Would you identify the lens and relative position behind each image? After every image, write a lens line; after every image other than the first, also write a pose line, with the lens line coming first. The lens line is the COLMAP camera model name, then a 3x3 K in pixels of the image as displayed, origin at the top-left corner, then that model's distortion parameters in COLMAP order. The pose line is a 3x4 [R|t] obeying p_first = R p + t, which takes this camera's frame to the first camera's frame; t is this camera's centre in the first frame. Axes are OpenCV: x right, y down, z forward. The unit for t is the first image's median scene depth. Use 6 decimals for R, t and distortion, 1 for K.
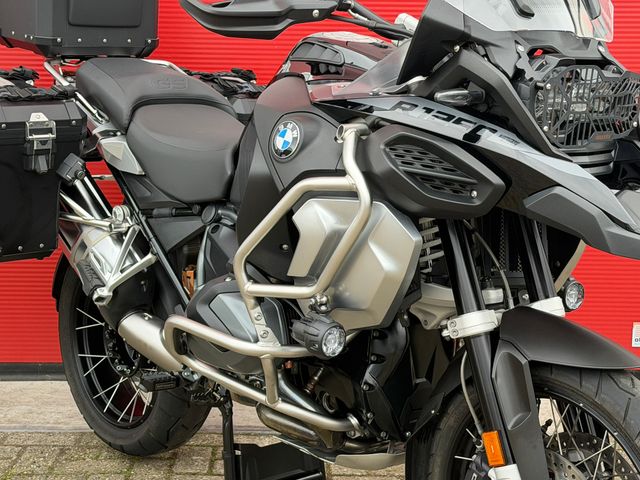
lens RADIAL K [[1266.8, 0, 320.0], [0, 1266.8, 240.0], [0, 0, 1]] dist [0.121199, 0.356756]
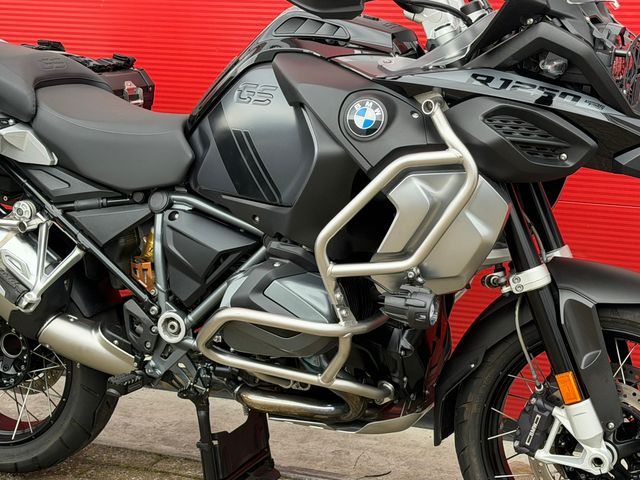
lens RADIAL K [[1322.4, 0, 320.0], [0, 1322.4, 240.0], [0, 0, 1]] dist [0.123803, 0.011092]
pose [[0.888831, -0.110171, 0.444793, -0.509467], [0.093763, 0.993857, 0.058801, -0.045909], [-0.448539, -0.010559, 0.893701, 0.074852]]
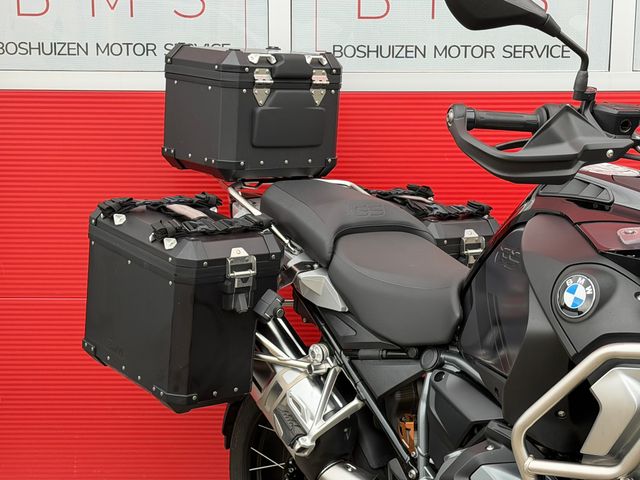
lens RADIAL K [[1261.6, 0, 306.7], [0, 1261.6, 240.2], [0, 0, 1]] dist [0.127053, 0.084969]
pose [[0.999494, -0.007181, -0.031000, -0.176594], [0.005456, 0.998450, -0.055387, -0.066729], [0.031350, 0.055190, 0.997984, 0.110307]]
